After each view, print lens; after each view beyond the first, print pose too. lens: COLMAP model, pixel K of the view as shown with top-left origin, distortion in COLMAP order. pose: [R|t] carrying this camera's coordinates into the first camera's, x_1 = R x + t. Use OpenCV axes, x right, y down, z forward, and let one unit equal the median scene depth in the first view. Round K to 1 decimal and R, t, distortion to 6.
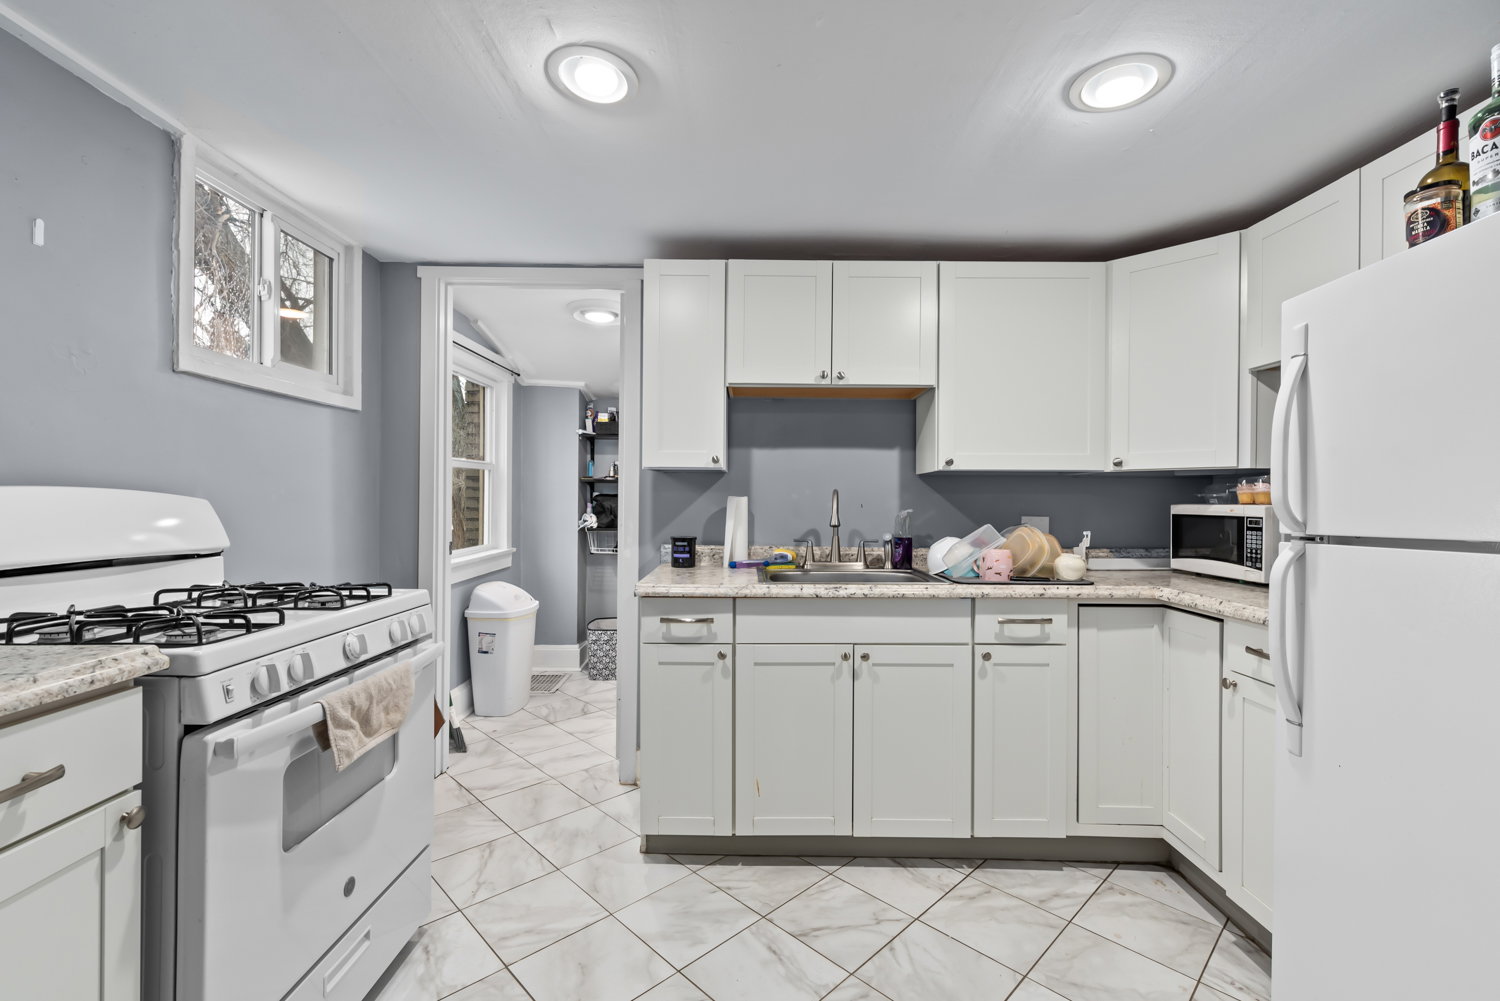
lens RADIAL K [[647.5, 0, 752.0], [0, 647.5, 503.6], [0, 0, 1]] dist [0.000645, -0.000186]
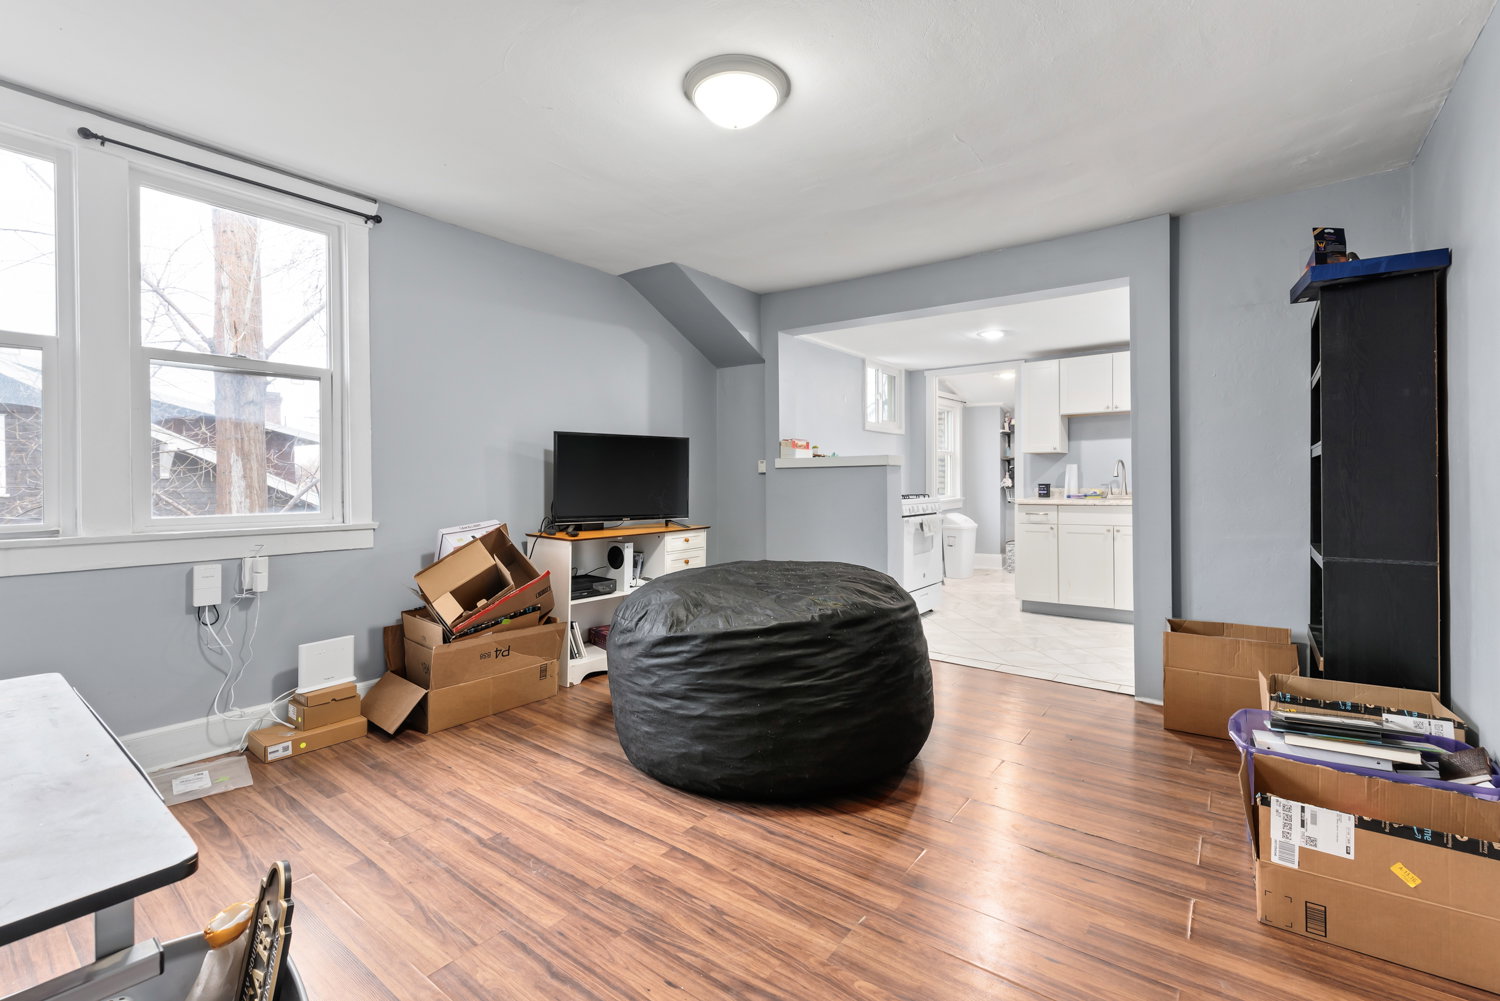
lens RADIAL K [[647.5, 0, 748.9], [0, 647.5, 488.8], [0, 0, 1]] dist [0.000645, -0.000186]
pose [[0.791223, -0.005580, -0.611503, 0.419802], [0.011006, 0.999926, 0.005116, 0.044536], [0.611429, -0.010778, 0.791226, -1.266438]]
